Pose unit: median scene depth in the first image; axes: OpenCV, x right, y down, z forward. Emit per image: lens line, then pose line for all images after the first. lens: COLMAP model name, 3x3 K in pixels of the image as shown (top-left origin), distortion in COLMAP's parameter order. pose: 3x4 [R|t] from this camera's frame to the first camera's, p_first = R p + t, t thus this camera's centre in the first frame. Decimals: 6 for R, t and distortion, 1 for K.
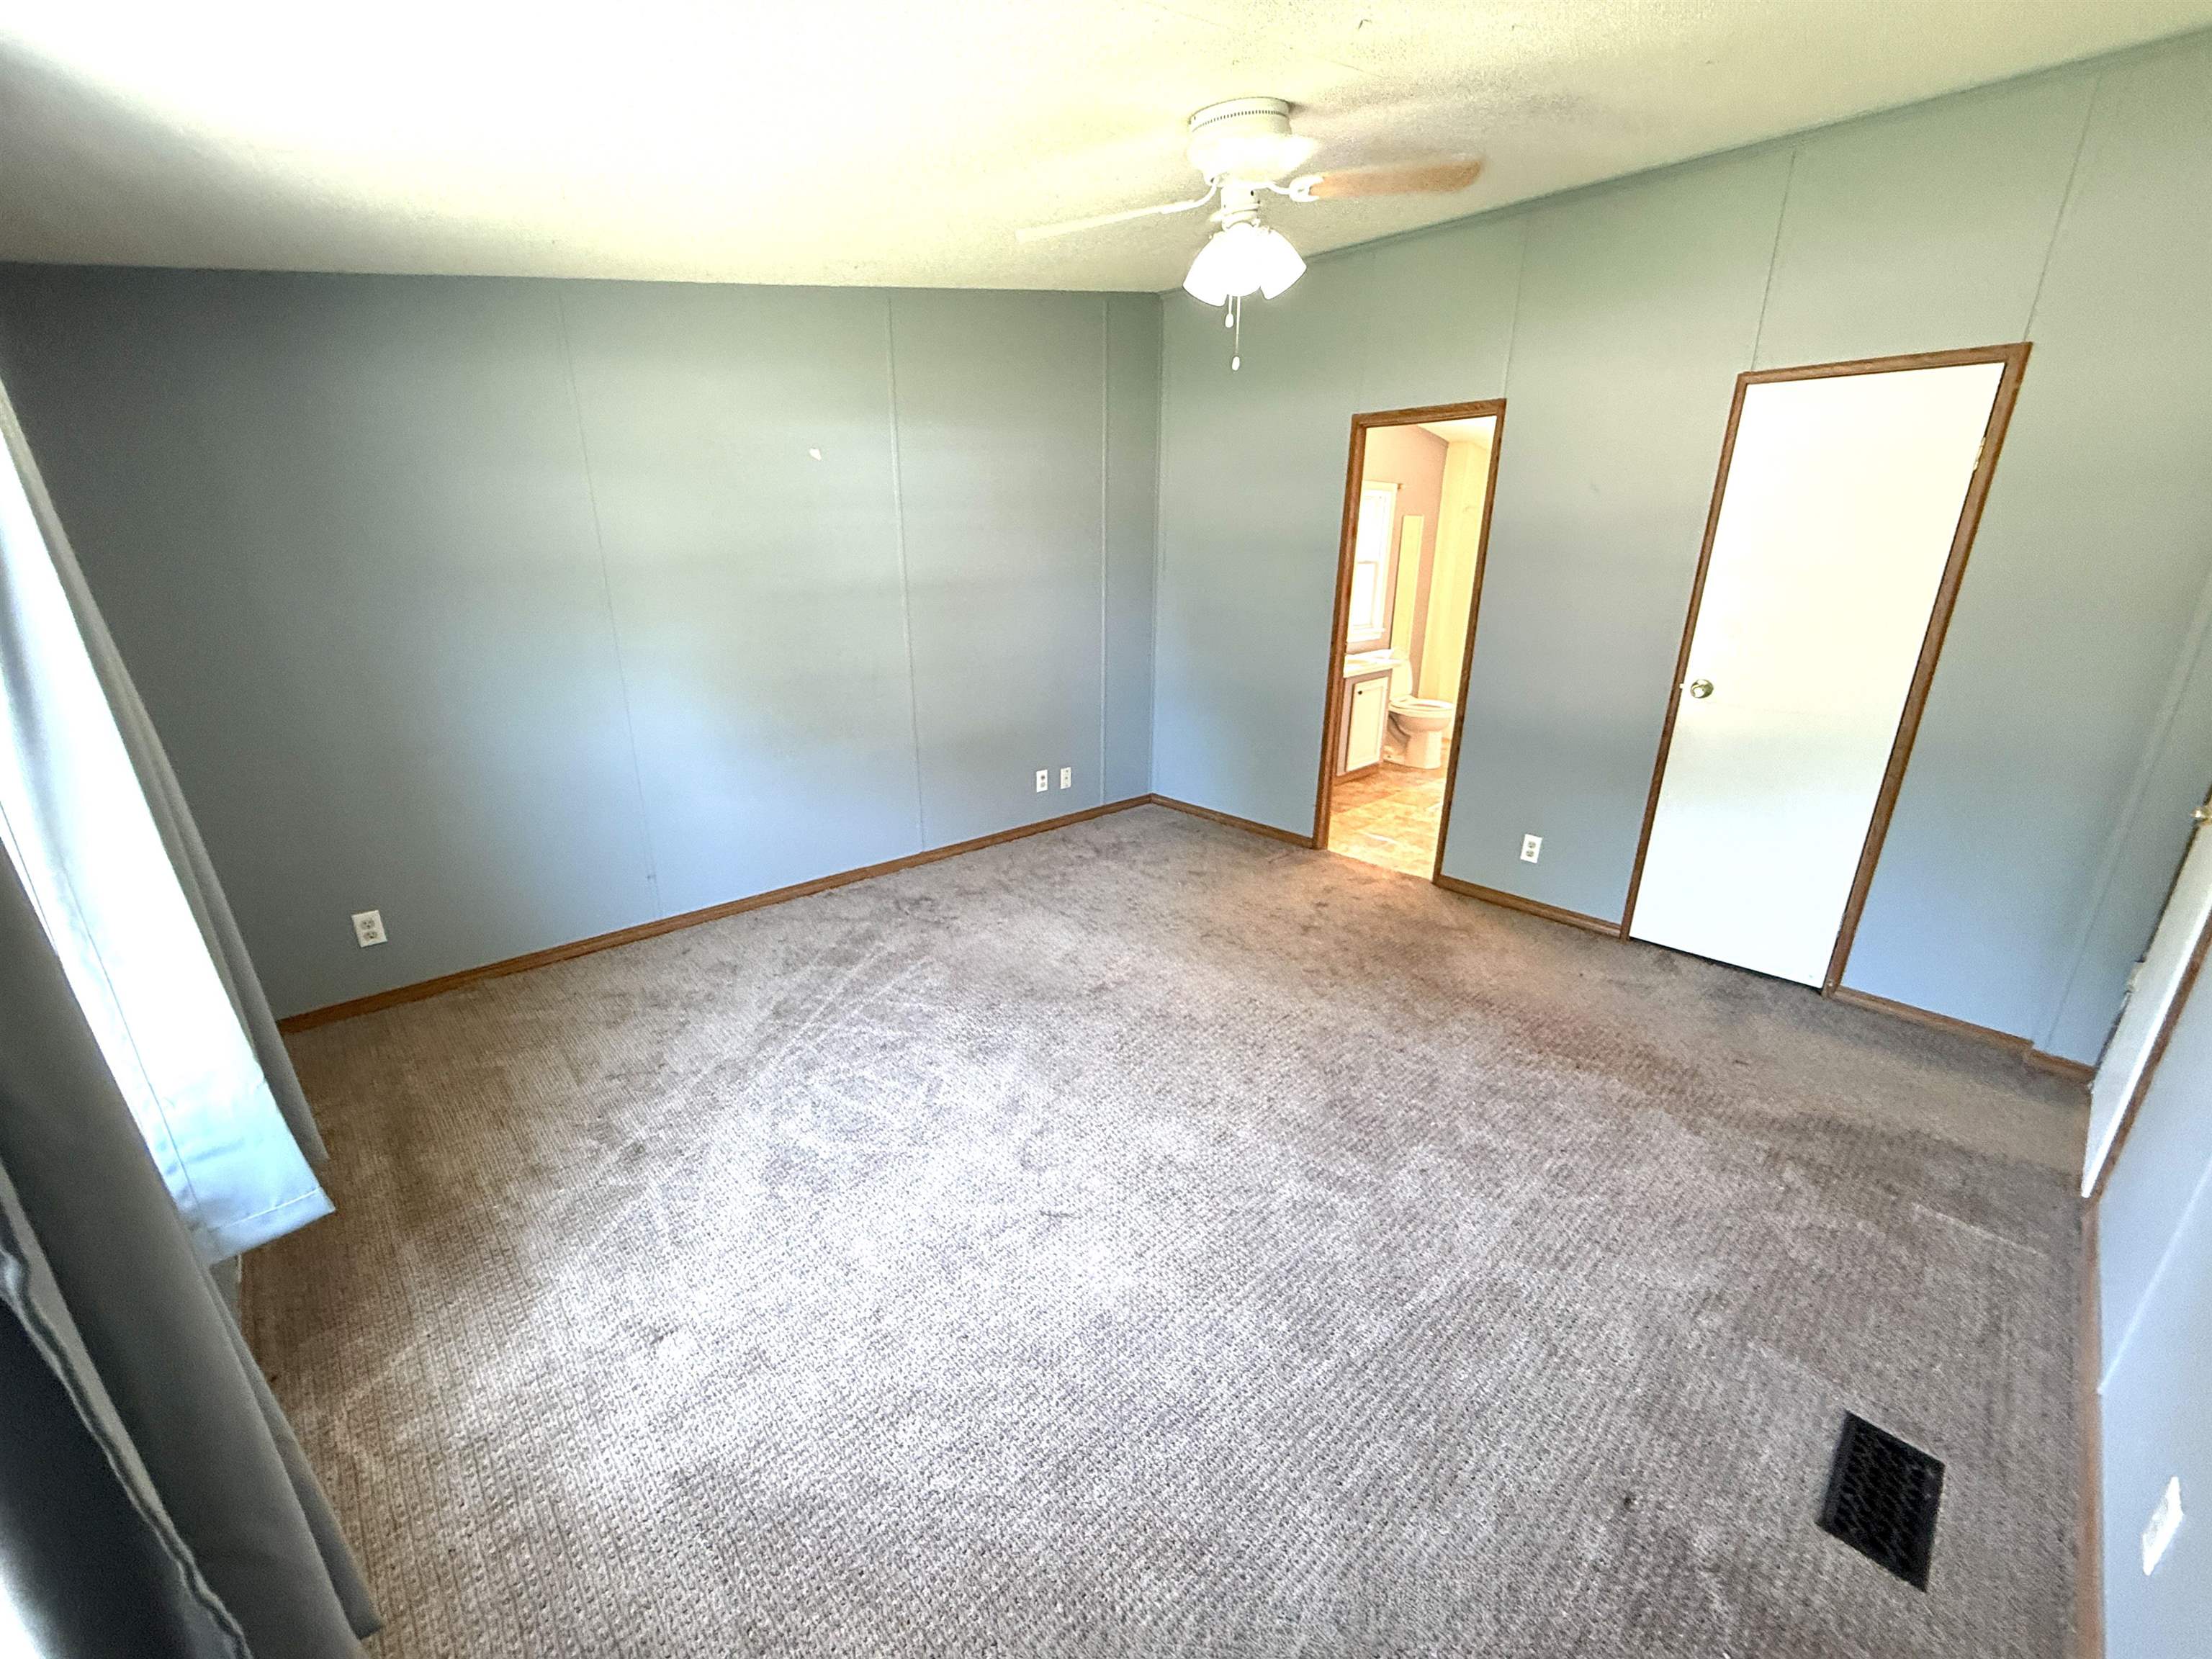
lens RADIAL K [[884.1, 0, 1103.4], [0, 884.1, 839.4], [0, 0, 1]] dist [-0.001258, 0.000579]
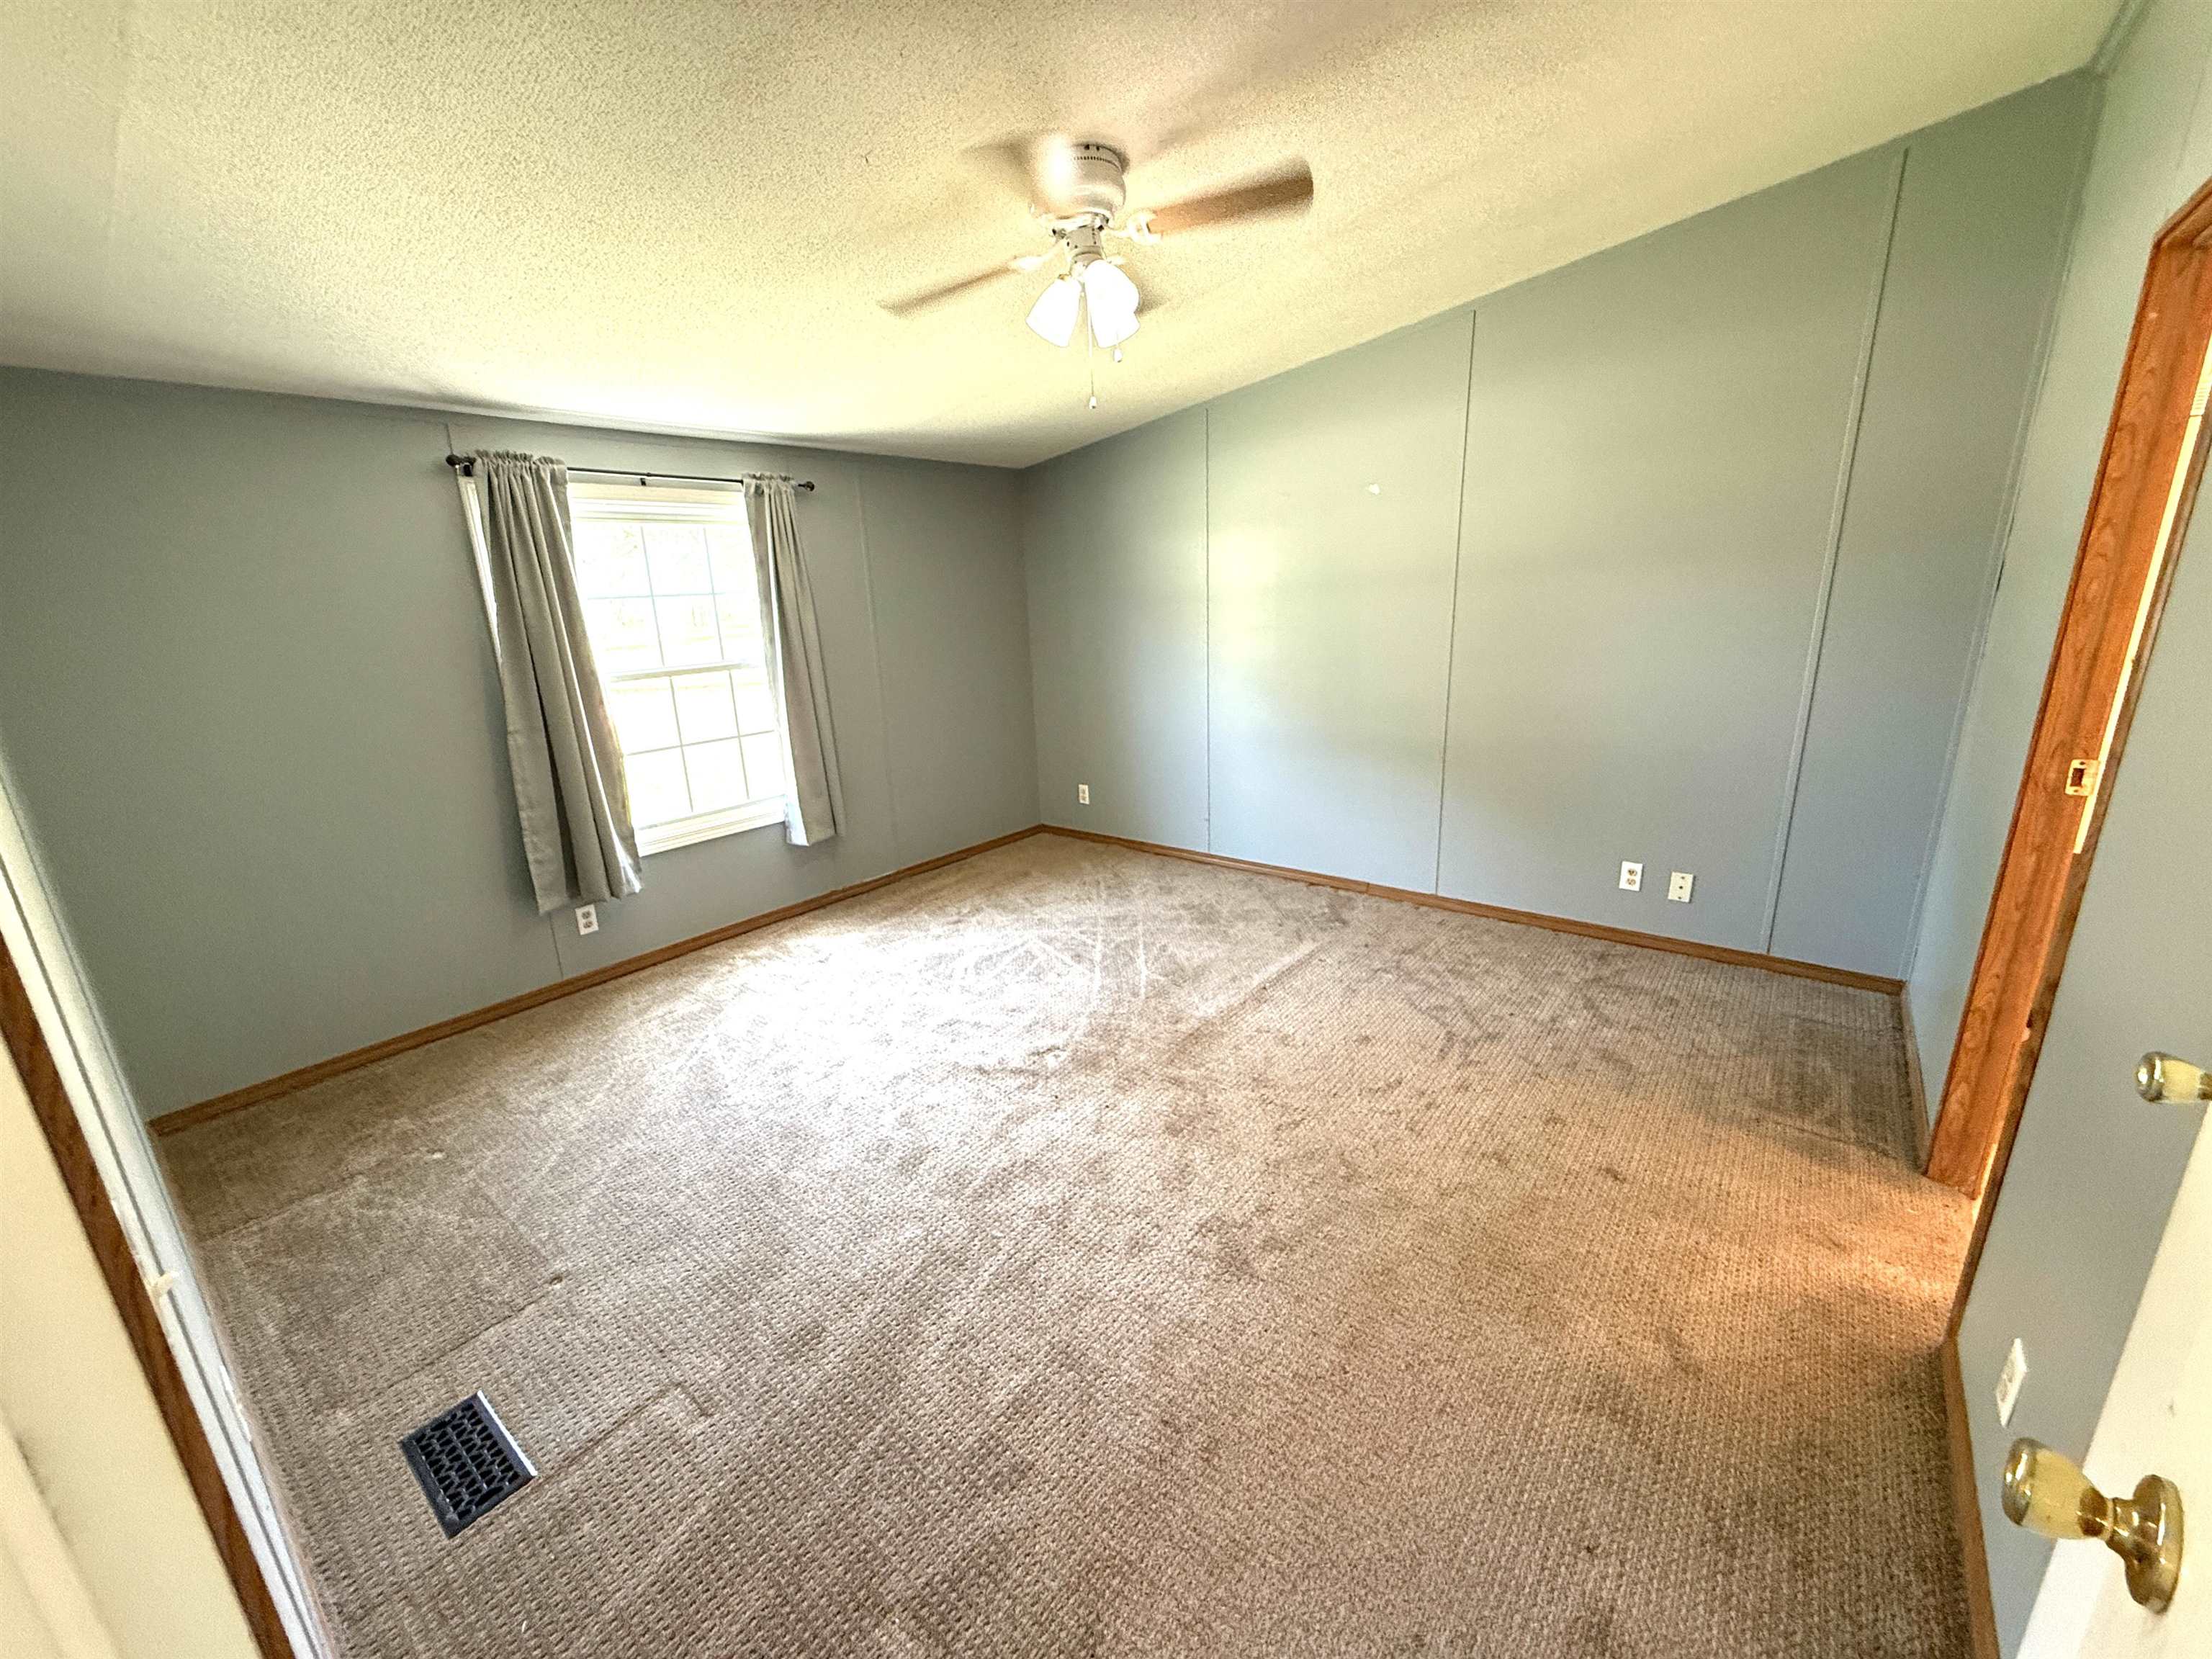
lens RADIAL K [[884.1, 0, 1100.0], [0, 884.1, 832.9], [0, 0, 1]] dist [-0.001258, 0.000579]
pose [[0.133129, 0.257436, -0.957081, 0.652959], [-0.275307, 0.937278, 0.213814, -0.155618], [0.952094, 0.235026, 0.195653, 0.481549]]
